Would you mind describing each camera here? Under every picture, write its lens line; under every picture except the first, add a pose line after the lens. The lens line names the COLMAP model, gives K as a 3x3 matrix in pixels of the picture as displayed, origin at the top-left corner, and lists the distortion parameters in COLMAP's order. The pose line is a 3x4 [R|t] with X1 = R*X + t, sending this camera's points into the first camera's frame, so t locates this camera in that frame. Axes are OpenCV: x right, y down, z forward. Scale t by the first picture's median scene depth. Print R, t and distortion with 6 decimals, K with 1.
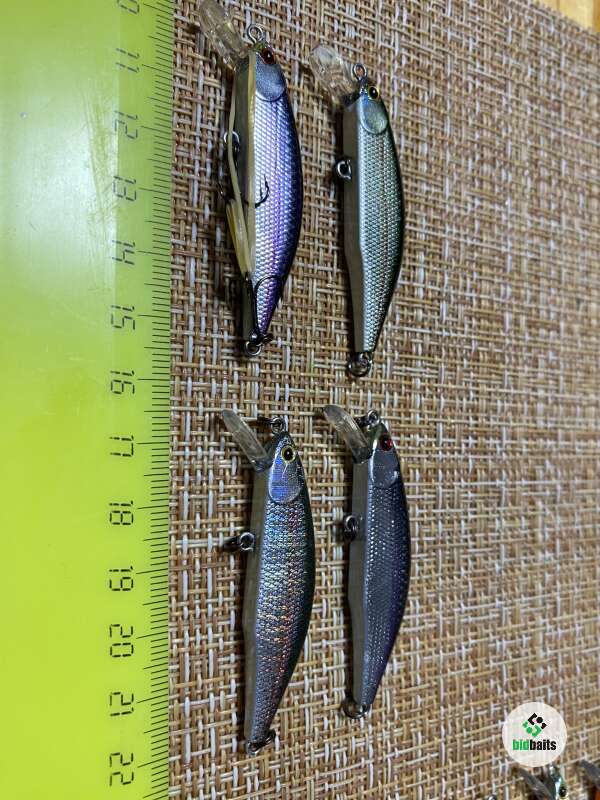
lens RADIAL K [[616.5, 0, 313.8], [0, 616.5, 402.3], [0, 0, 1]] dist [-0.040631, 0.019705]
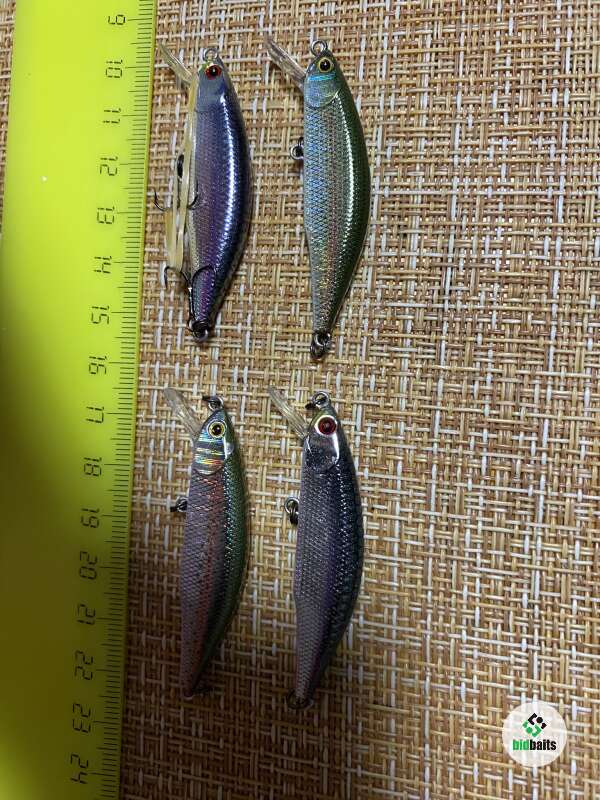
lens RADIAL K [[616.5, 0, 313.8], [0, 616.5, 402.3], [0, 0, 1]] dist [-0.040631, 0.019705]
pose [[0.749994, 0.006890, -0.661408, 0.690323], [-0.024563, 0.999546, -0.017441, 0.044329], [0.660988, 0.029326, 0.749823, 0.262246]]
